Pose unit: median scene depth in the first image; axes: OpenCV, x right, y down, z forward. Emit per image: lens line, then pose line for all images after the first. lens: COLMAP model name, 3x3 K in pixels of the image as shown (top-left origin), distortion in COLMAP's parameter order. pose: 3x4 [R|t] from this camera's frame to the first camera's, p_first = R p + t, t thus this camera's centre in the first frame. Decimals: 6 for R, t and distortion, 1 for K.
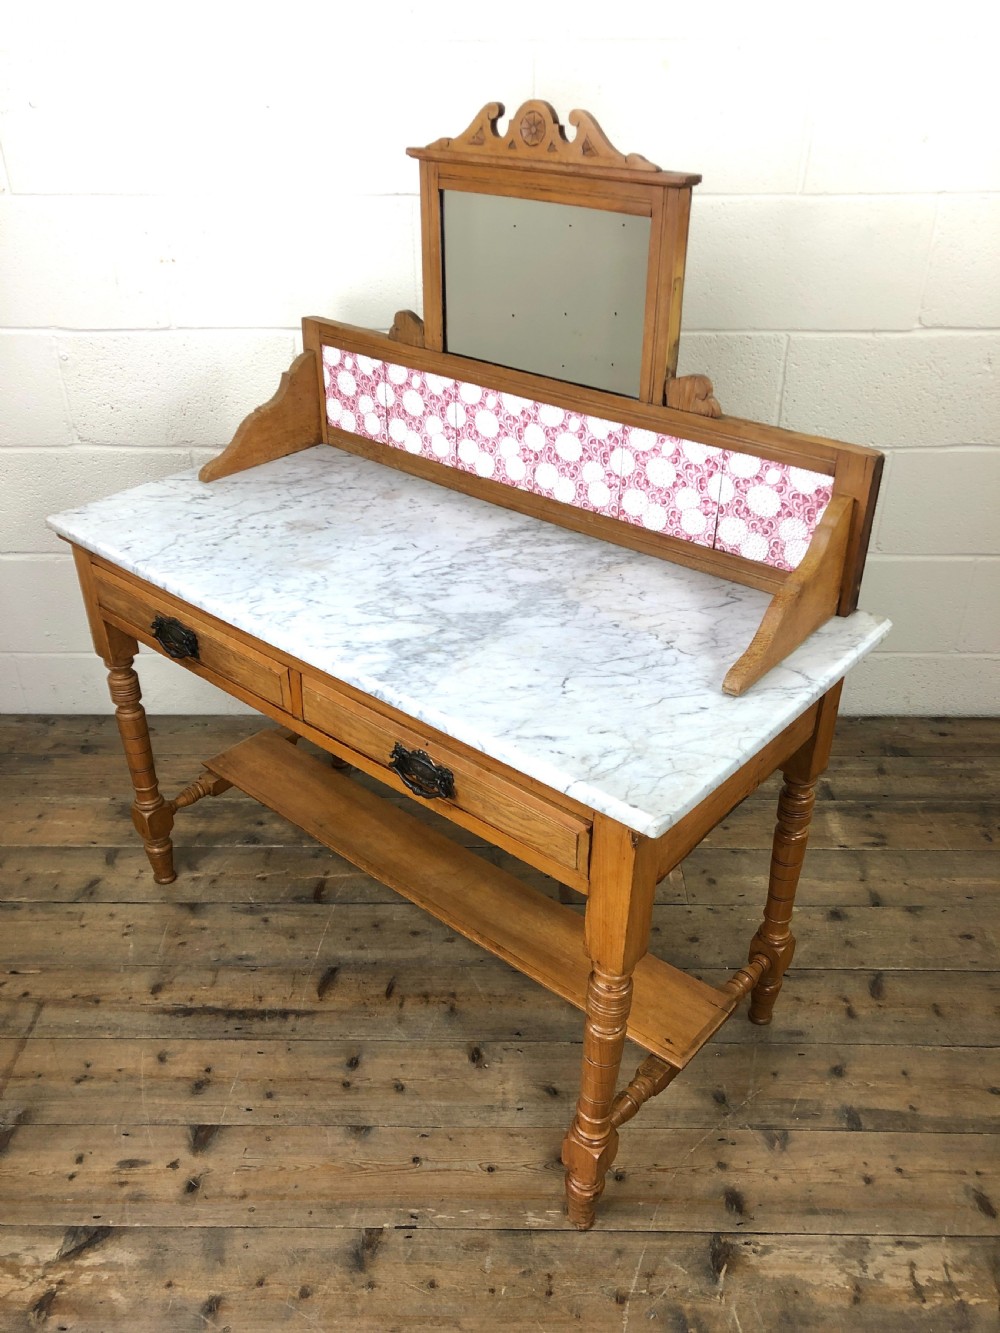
lens RADIAL K [[1106.9, 0, 486.6], [0, 1106.9, 649.9], [0, 0, 1]] dist [-0.002221, 0.003395]
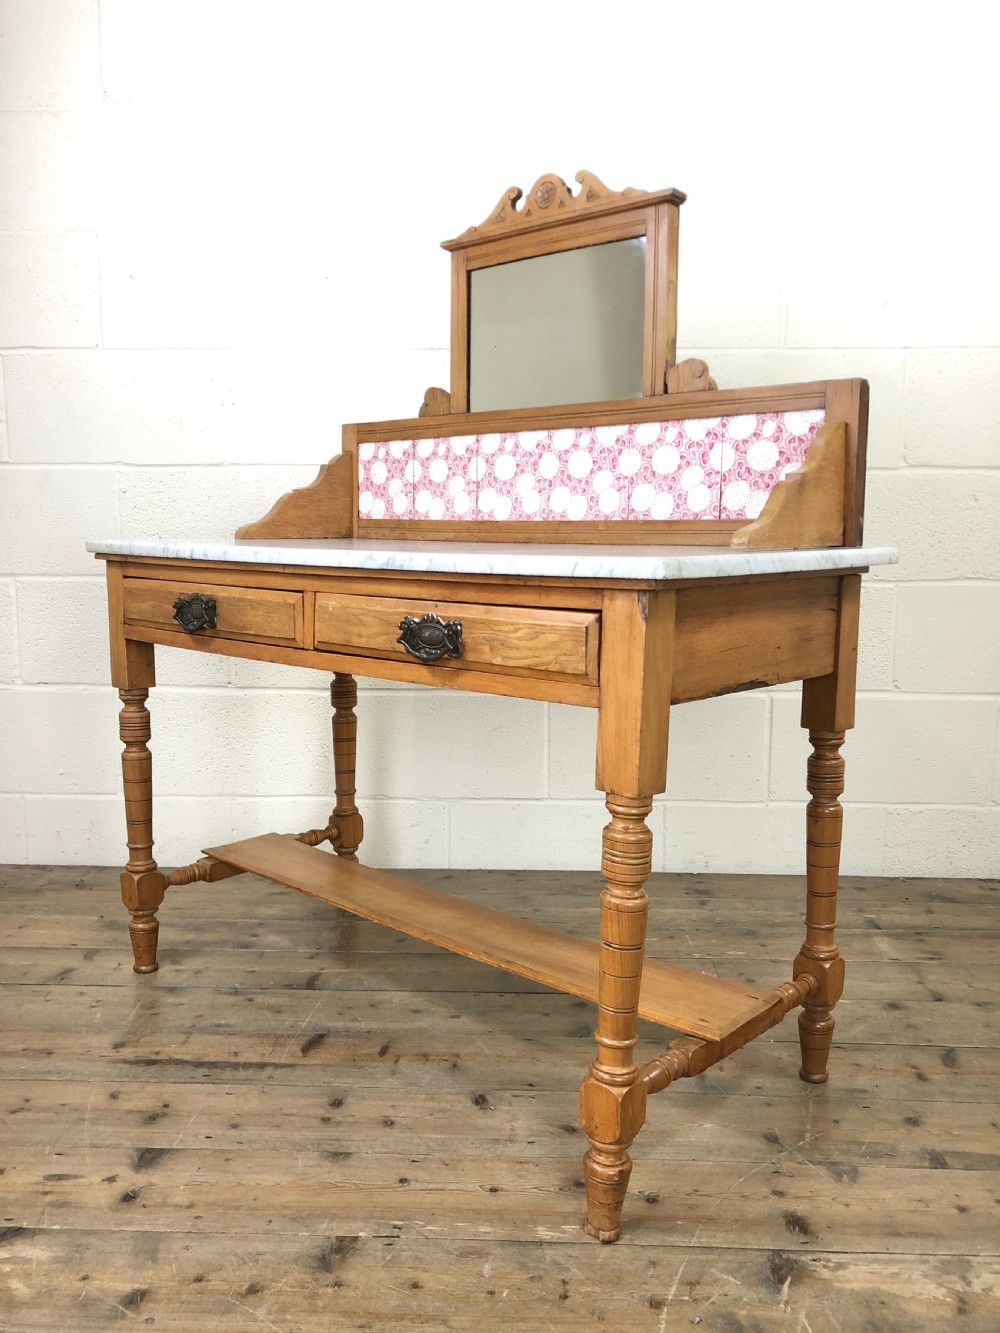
lens RADIAL K [[1106.9, 0, 484.1], [0, 1106.9, 652.4], [0, 0, 1]] dist [-0.002221, 0.003395]
pose [[0.999443, 0.012563, -0.030910, 0.015779], [-0.023984, 0.914537, -0.403790, 0.406055], [0.023195, 0.404306, 0.914330, 0.085296]]
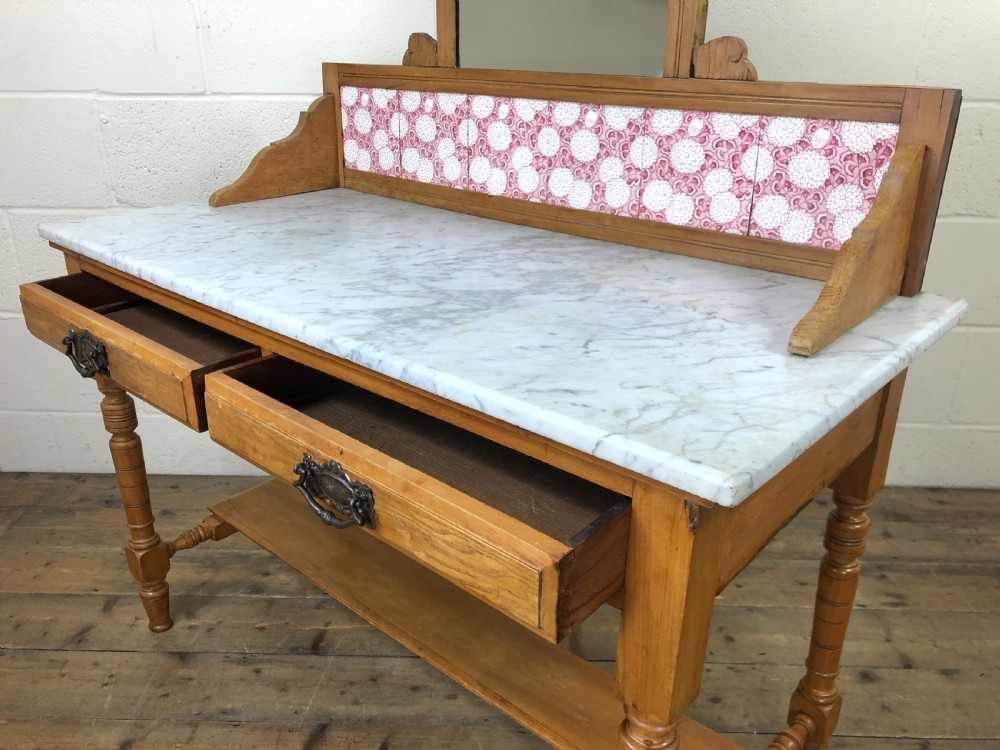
lens RADIAL K [[830.4, 0, 499.2], [0, 830.4, 373.2], [0, 0, 1]] dist [-0.002221, 0.003395]
pose [[0.999864, 0.014128, -0.008558, 0.009710], [-0.015193, 0.989925, -0.140777, 0.105445], [0.006483, 0.140888, 0.990004, 0.315009]]
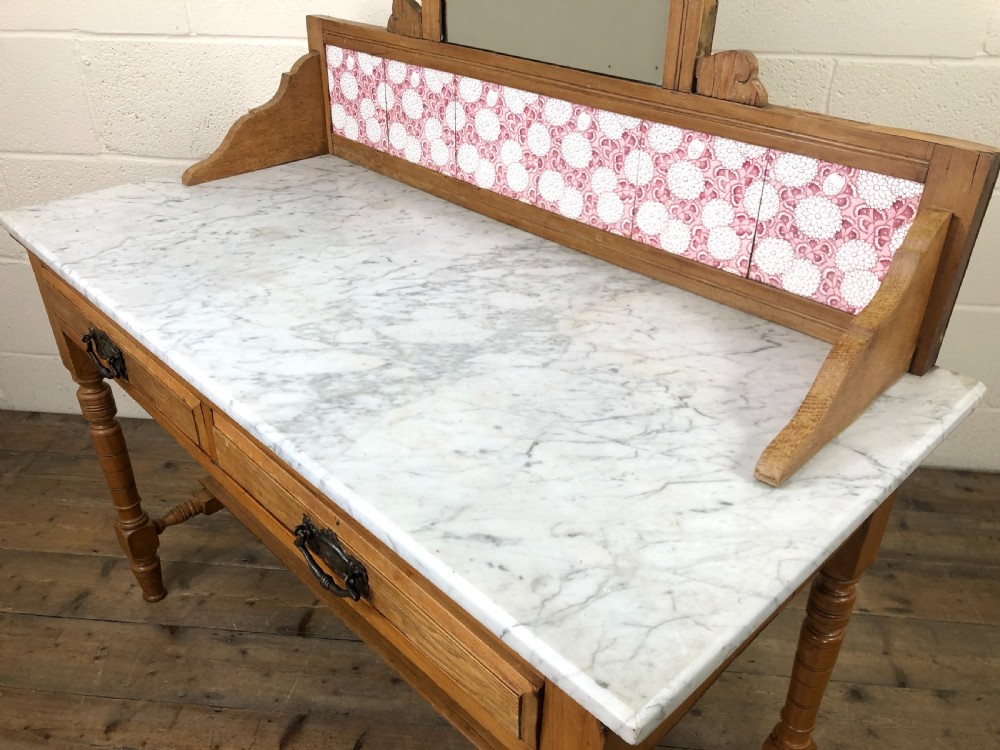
lens RADIAL K [[830.4, 0, 502.0], [0, 830.4, 370.3], [0, 0, 1]] dist [-0.002221, 0.003395]
pose [[0.996597, 0.053164, -0.062992, 0.064079], [-0.052627, 0.998563, 0.010160, -0.020170], [0.063441, -0.006810, 0.997962, 0.356501]]
